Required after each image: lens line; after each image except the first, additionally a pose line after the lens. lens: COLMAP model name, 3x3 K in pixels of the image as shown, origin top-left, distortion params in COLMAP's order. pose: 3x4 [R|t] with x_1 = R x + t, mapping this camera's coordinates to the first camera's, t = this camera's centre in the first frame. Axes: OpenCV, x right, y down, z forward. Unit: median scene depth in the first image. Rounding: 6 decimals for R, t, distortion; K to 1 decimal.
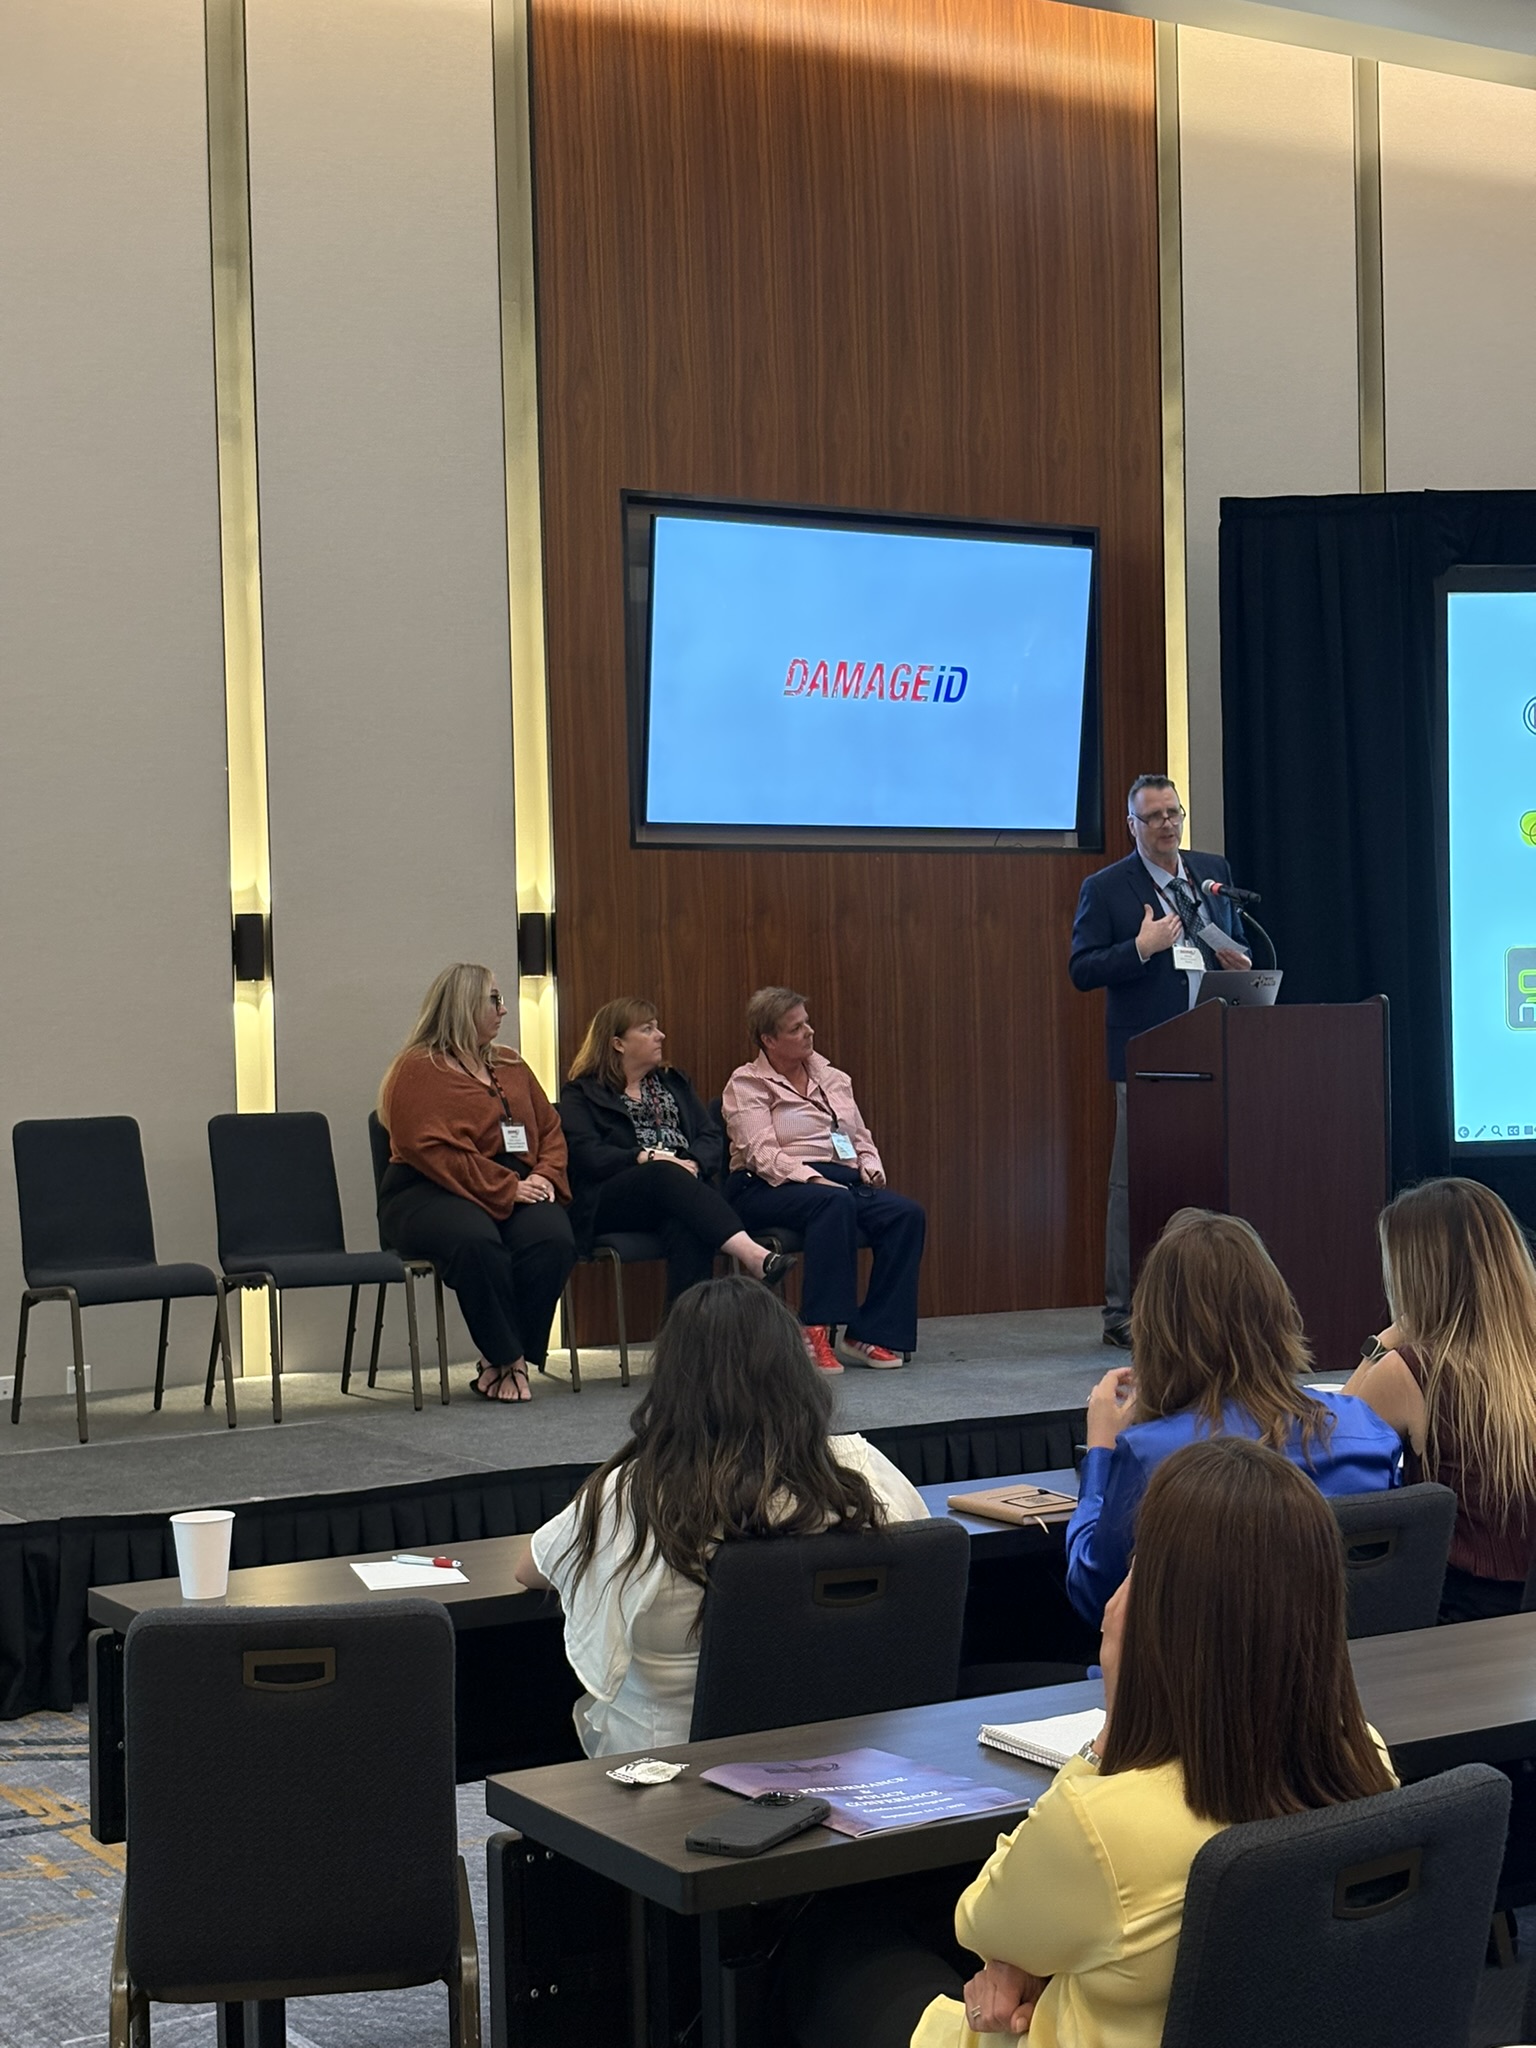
lens RADIAL K [[3053.1, 0, 785.2], [0, 3053.1, 1016.7], [0, 0, 1]] dist [0.030923, 0.000000]
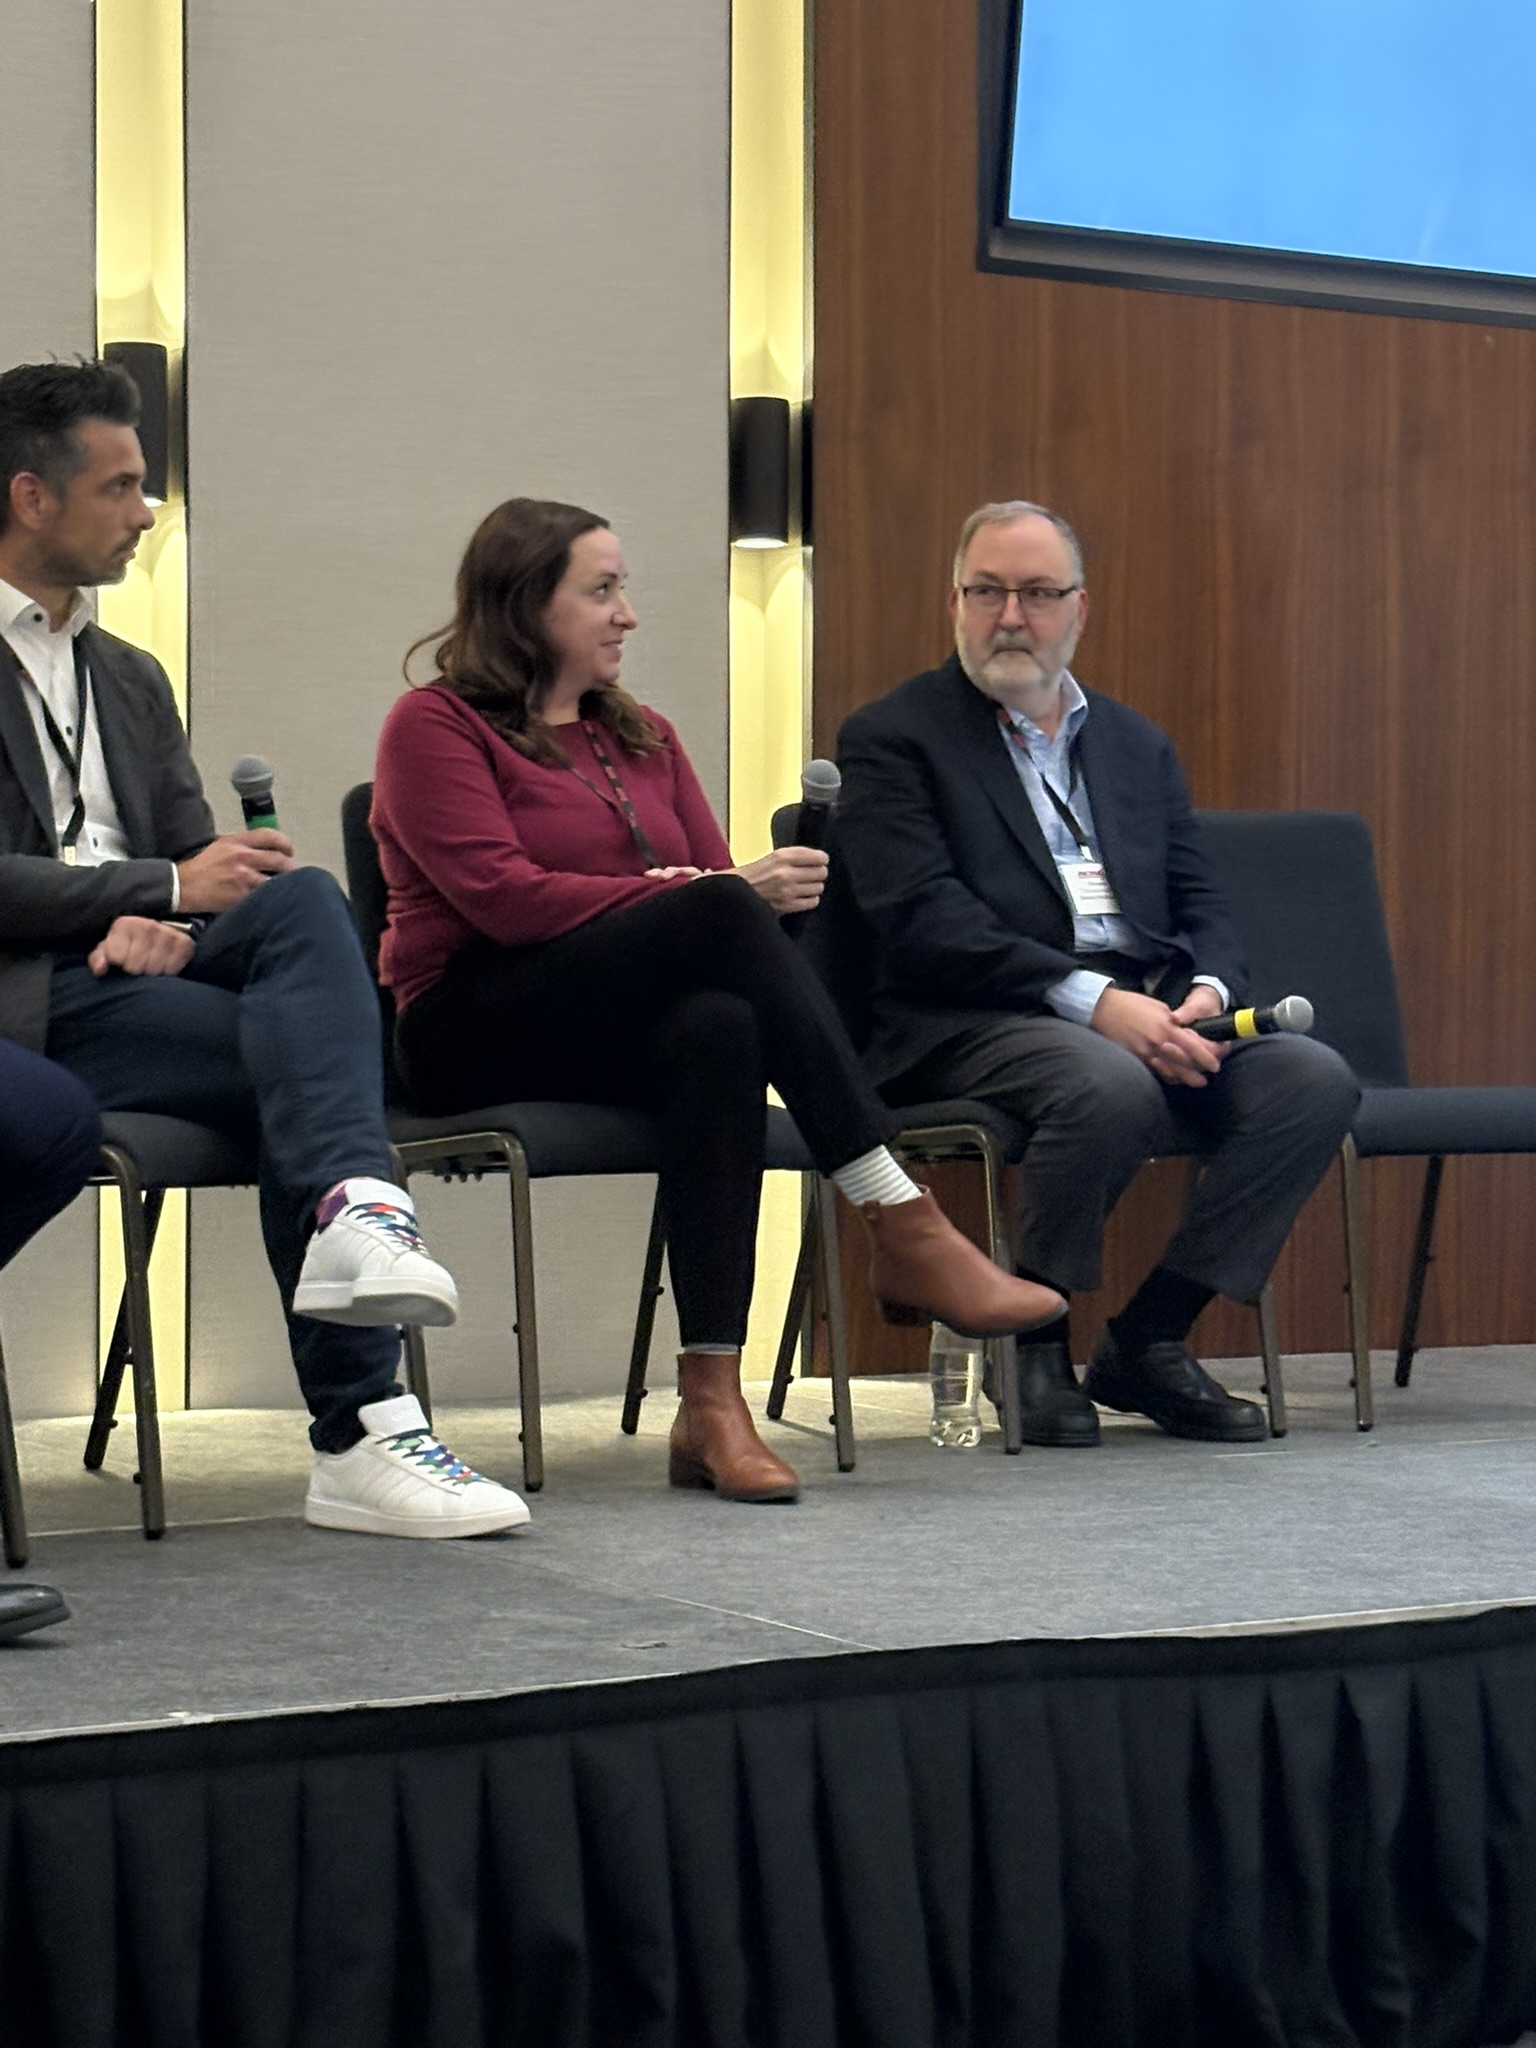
lens RADIAL K [[4402.0, 0, 746.1], [0, 4402.0, 1022.7], [0, 0, 1]] dist [0.148385, 0.000000]
pose [[0.999522, 0.028197, -0.012664, -0.073862], [-0.028105, 0.999578, 0.007330, 0.052083], [0.012865, -0.006971, 0.999893, 0.352464]]
